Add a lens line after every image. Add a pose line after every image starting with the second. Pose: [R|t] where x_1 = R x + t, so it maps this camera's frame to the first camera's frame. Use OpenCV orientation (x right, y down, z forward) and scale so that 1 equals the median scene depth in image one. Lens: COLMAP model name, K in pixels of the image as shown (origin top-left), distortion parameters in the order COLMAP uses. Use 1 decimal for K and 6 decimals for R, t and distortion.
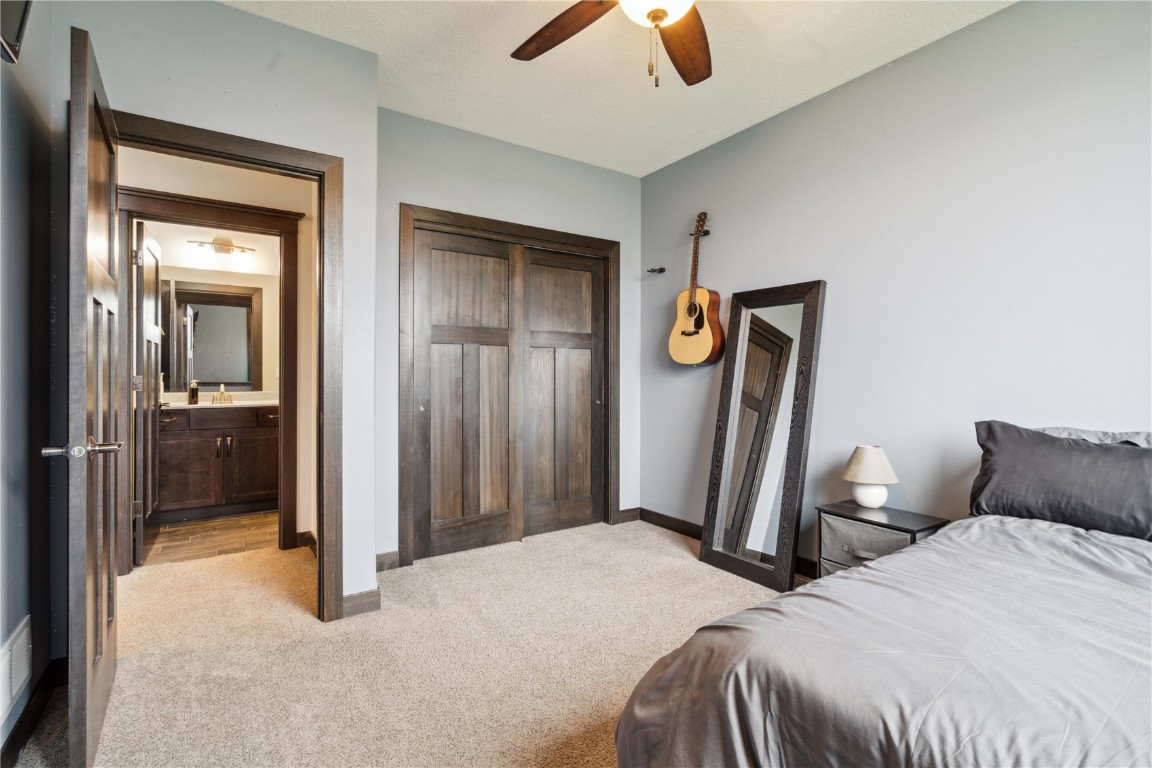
lens RADIAL K [[531.5, 0, 571.2], [0, 531.5, 375.0], [0, 0, 1]] dist [-0.003250, 0.001287]
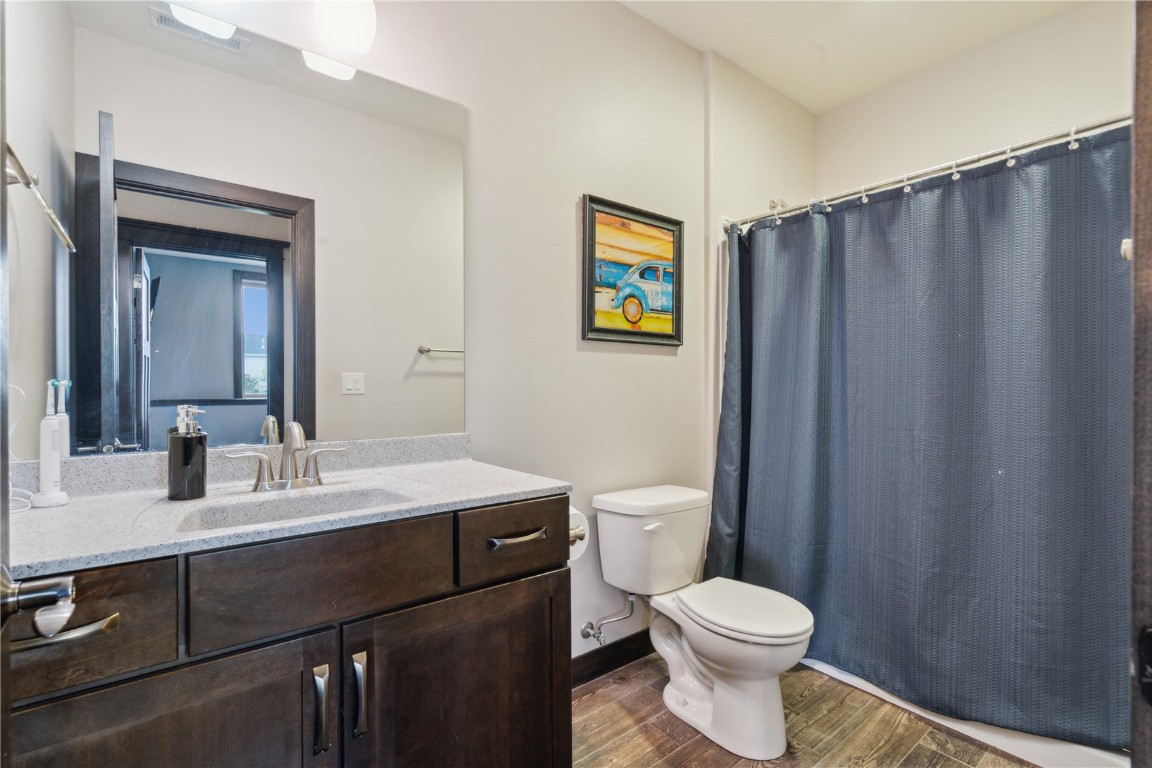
lens RADIAL K [[531.5, 0, 580.4], [0, 531.5, 391.1], [0, 0, 1]] dist [-0.003250, 0.001287]
pose [[0.997167, -0.004811, 0.075065, -0.419432], [0.004204, 0.999957, 0.008245, -0.000006], [-0.075101, -0.007906, 0.997145, 0.563810]]
